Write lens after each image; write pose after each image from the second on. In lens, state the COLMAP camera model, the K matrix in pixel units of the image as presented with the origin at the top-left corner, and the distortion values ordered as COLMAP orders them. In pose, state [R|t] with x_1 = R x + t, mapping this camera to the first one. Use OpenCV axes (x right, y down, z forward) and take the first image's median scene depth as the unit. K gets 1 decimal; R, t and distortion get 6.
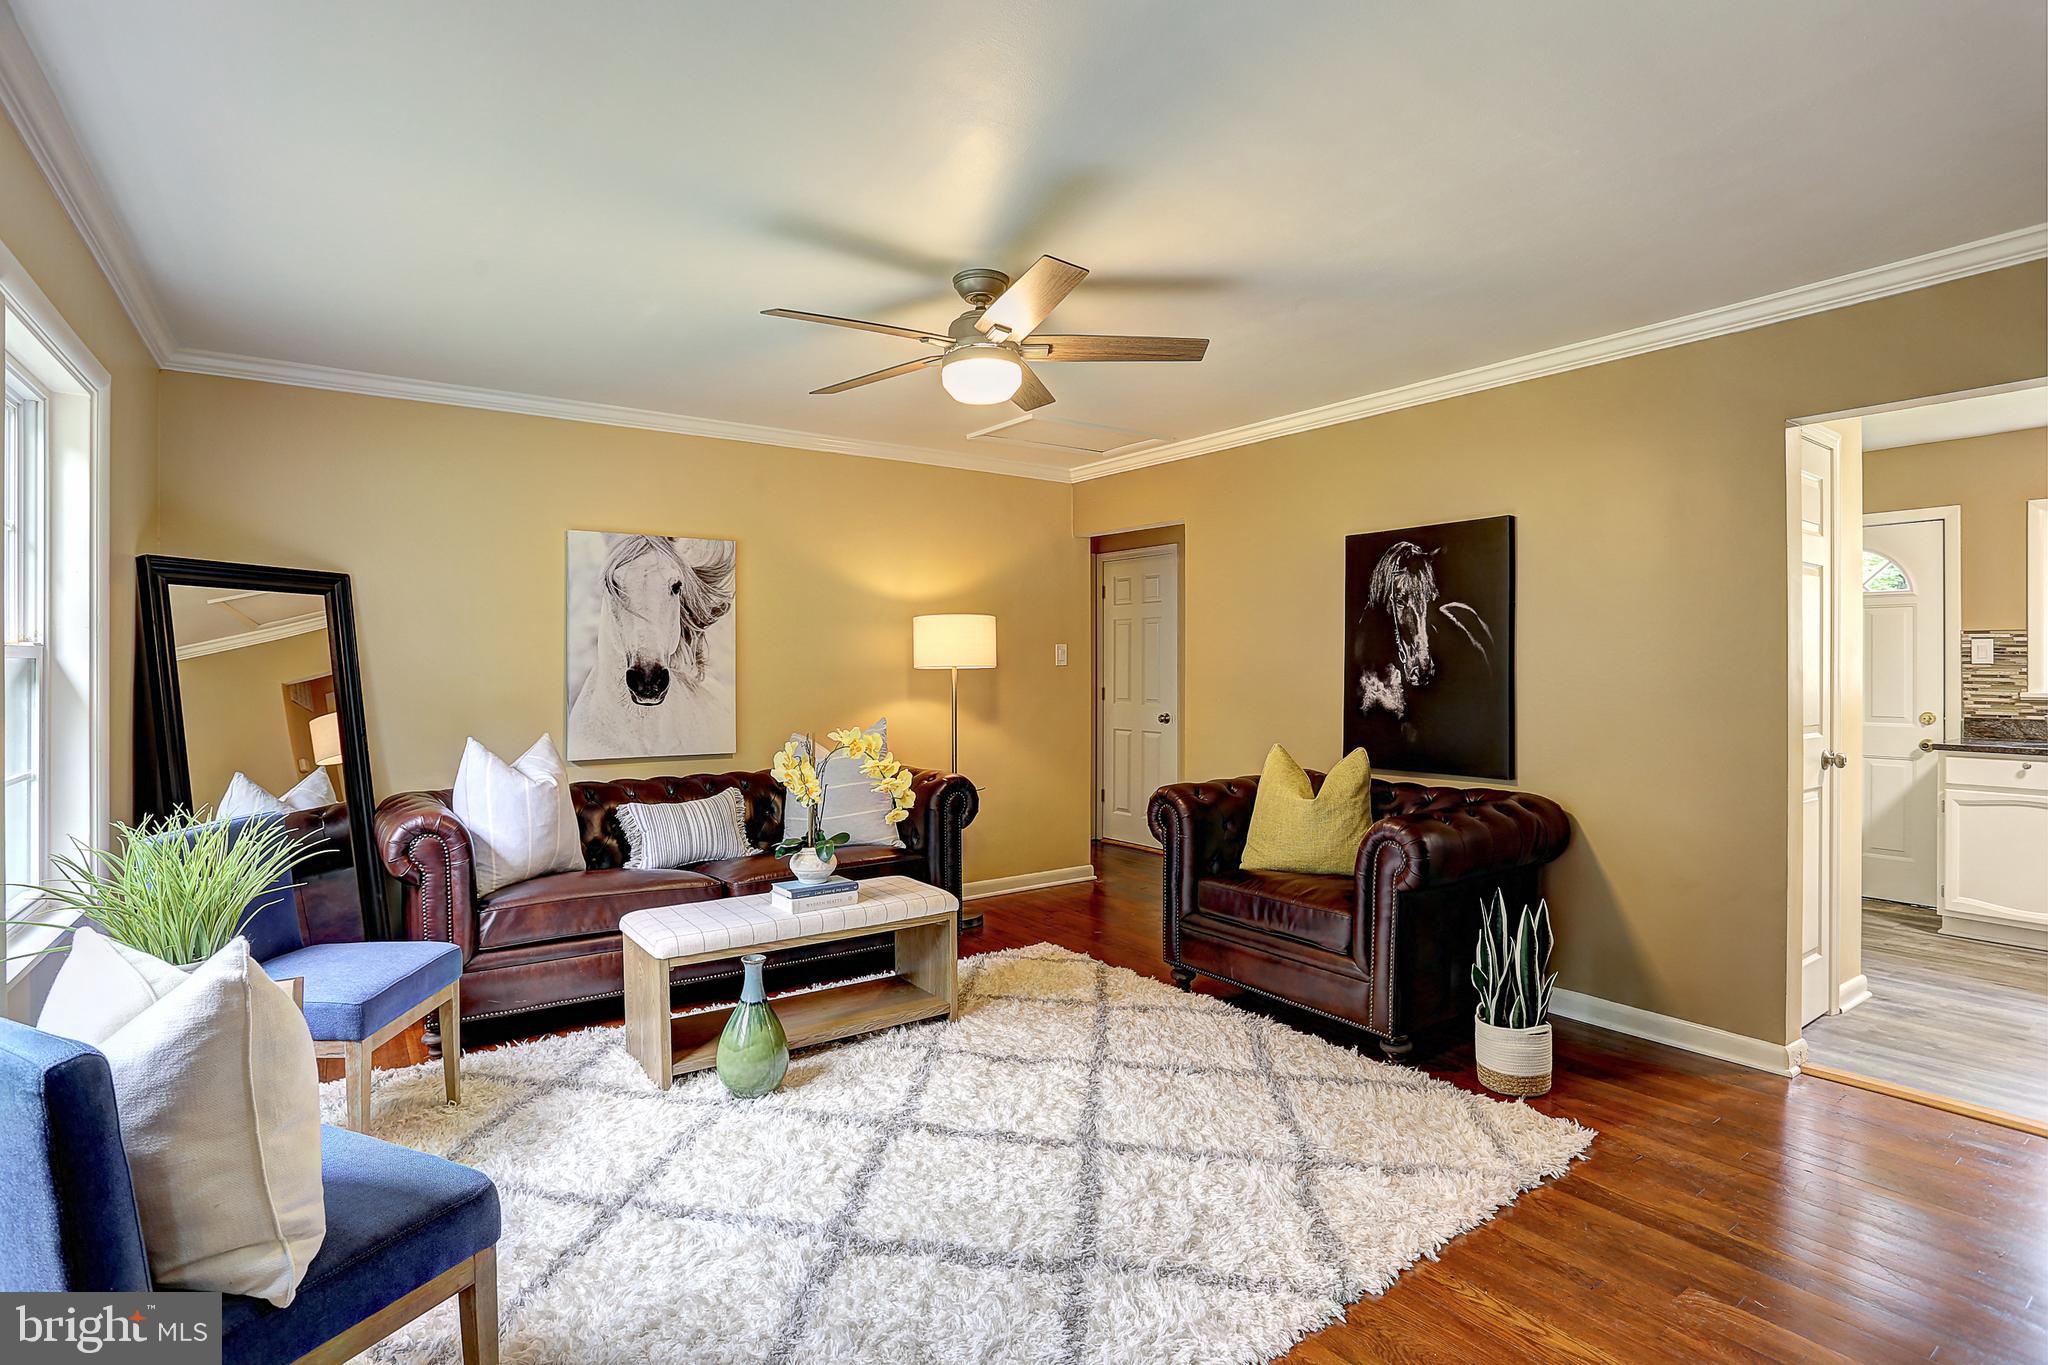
lens RADIAL K [[1003.3, 0, 1014.0], [0, 1003.3, 669.7], [0, 0, 1]] dist [-0.062608, 0.018232]
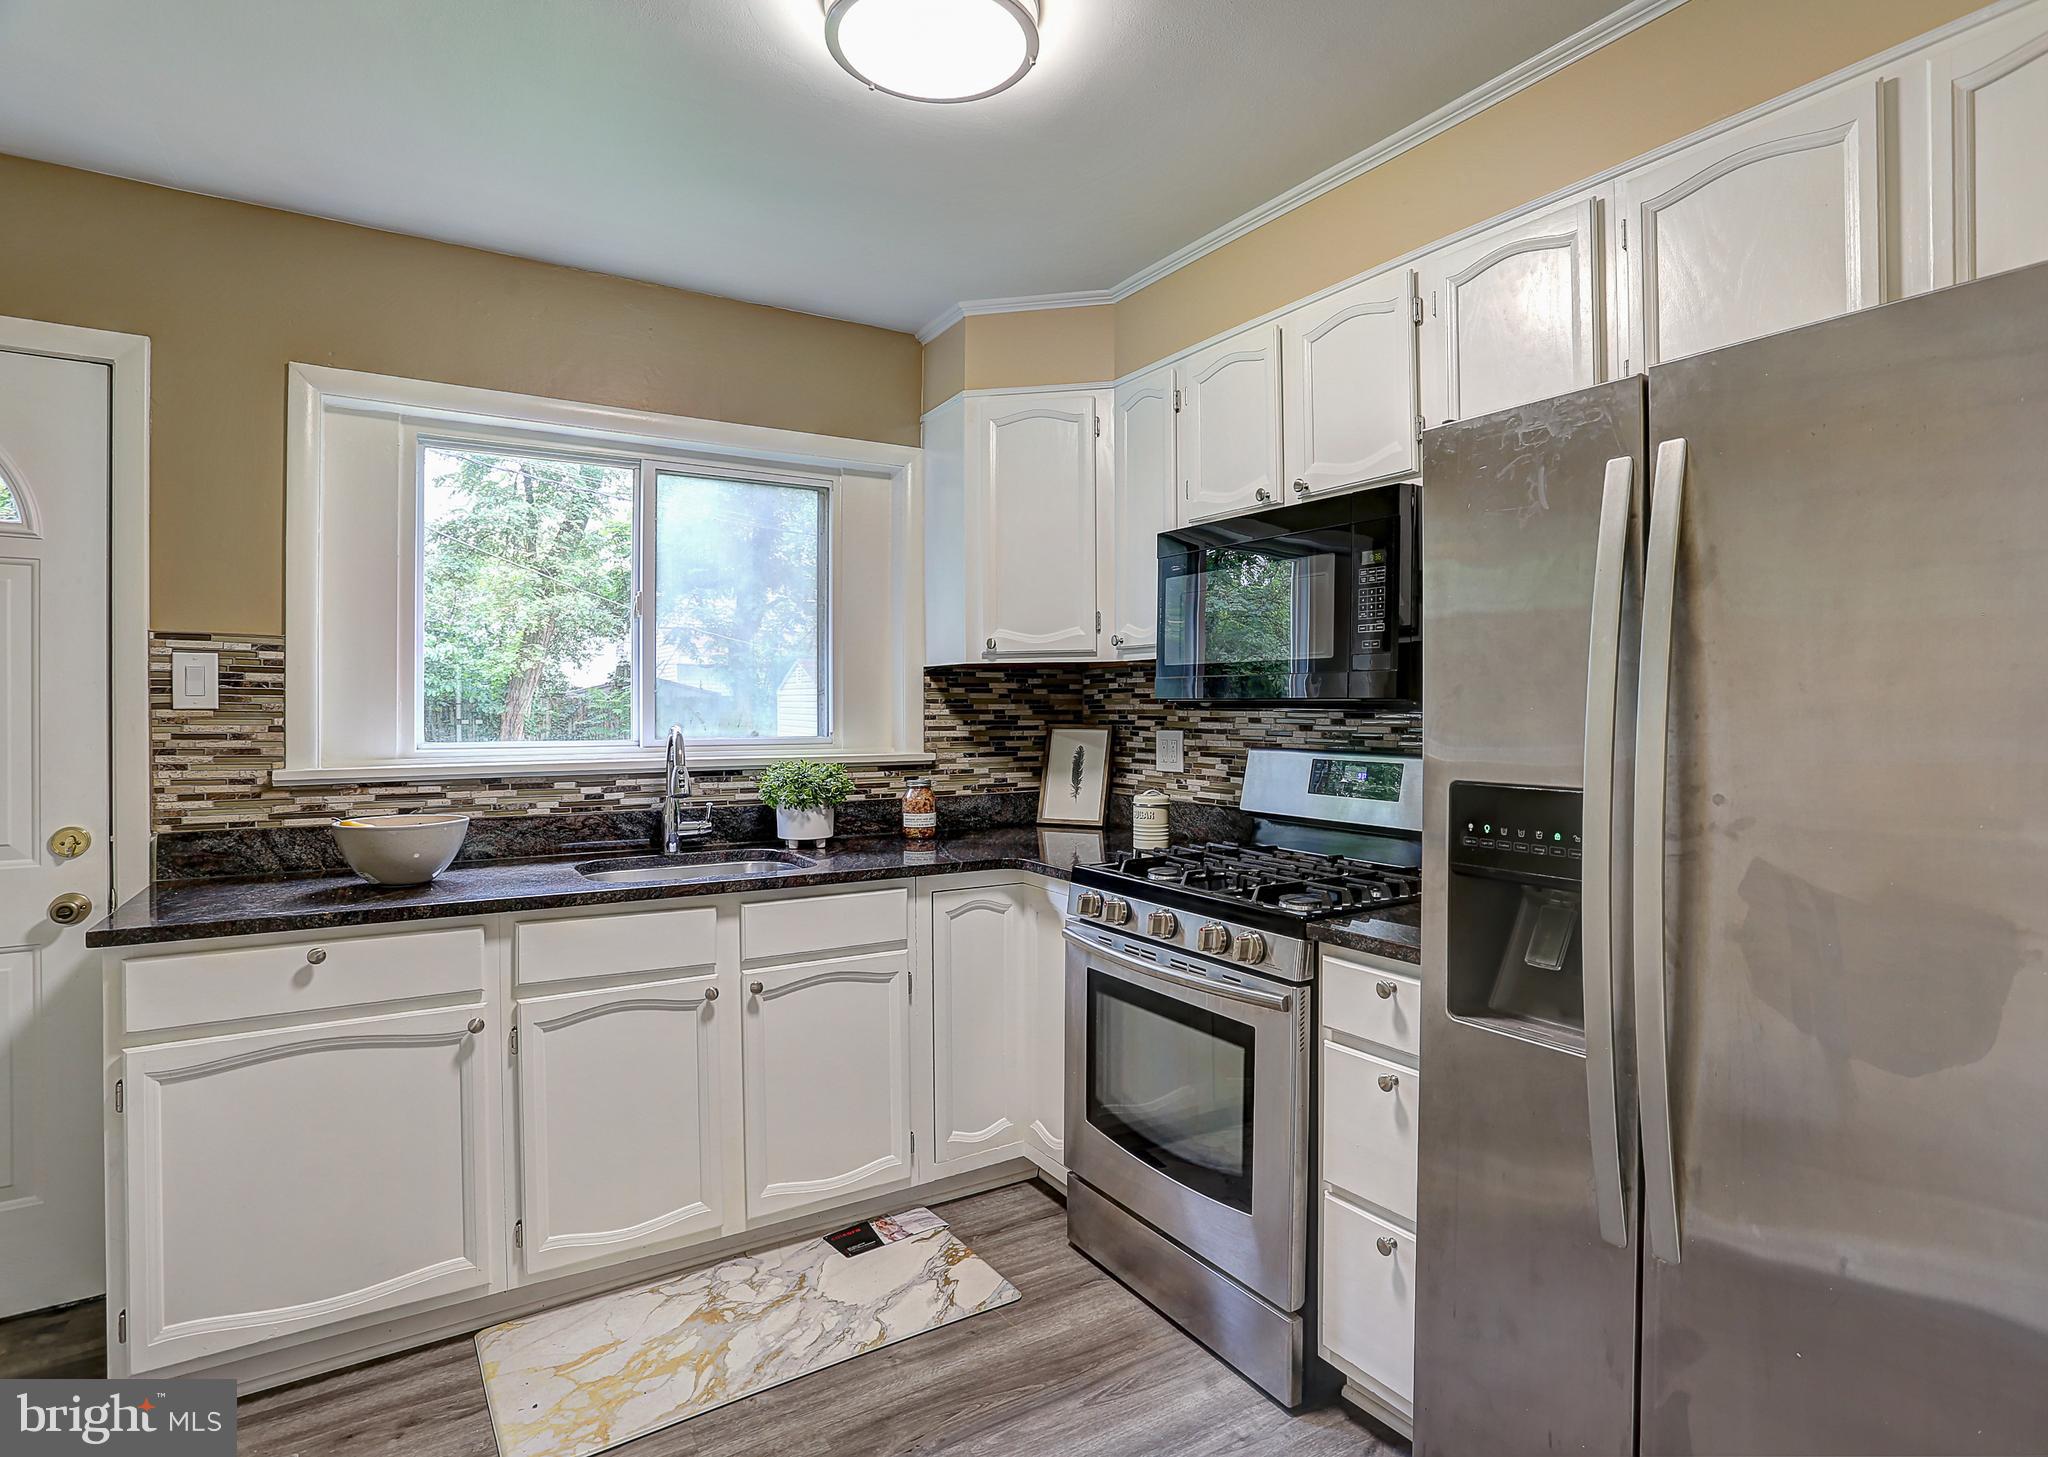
lens RADIAL K [[1074.4, 0, 1057.1], [0, 1074.4, 714.3], [0, 0, 1]] dist [-0.049543, 0.010796]
pose [[0.049521, -0.003102, 0.998768, 0.647921], [0.005951, 0.999978, 0.002811, -0.003120], [-0.998755, 0.005805, 0.049538, 0.682344]]
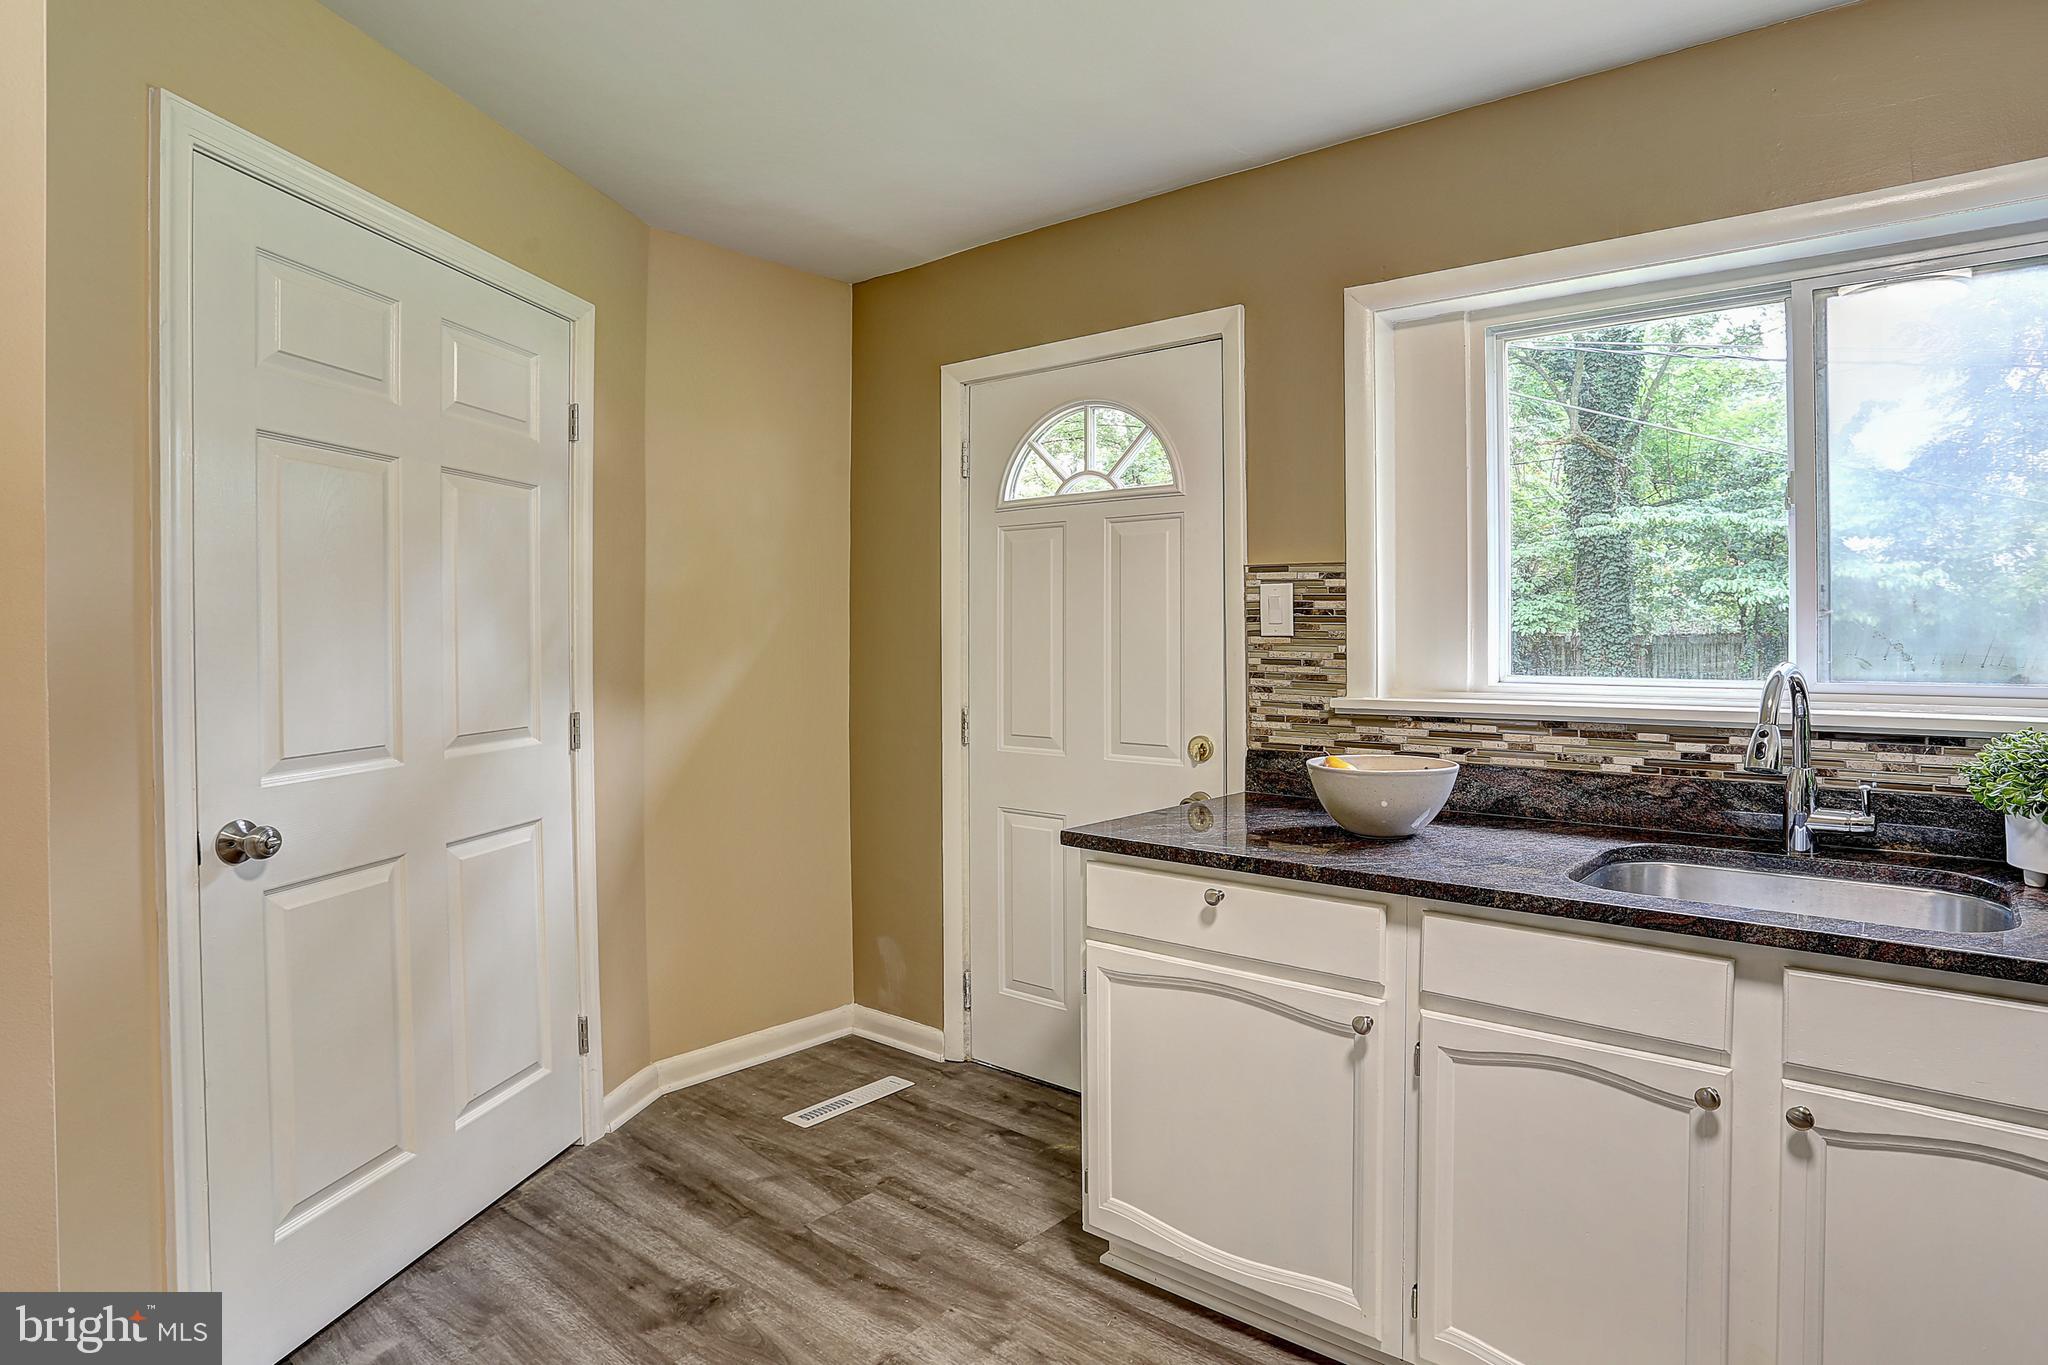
lens RADIAL K [[1003.3, 0, 1071.1], [0, 1003.3, 652.8], [0, 0, 1]] dist [-0.062608, 0.018232]
pose [[0.967545, 0.007614, 0.252583, 0.924469], [-0.006929, 0.999970, -0.003601, 0.005368], [-0.252603, 0.001734, 0.967569, 0.643978]]
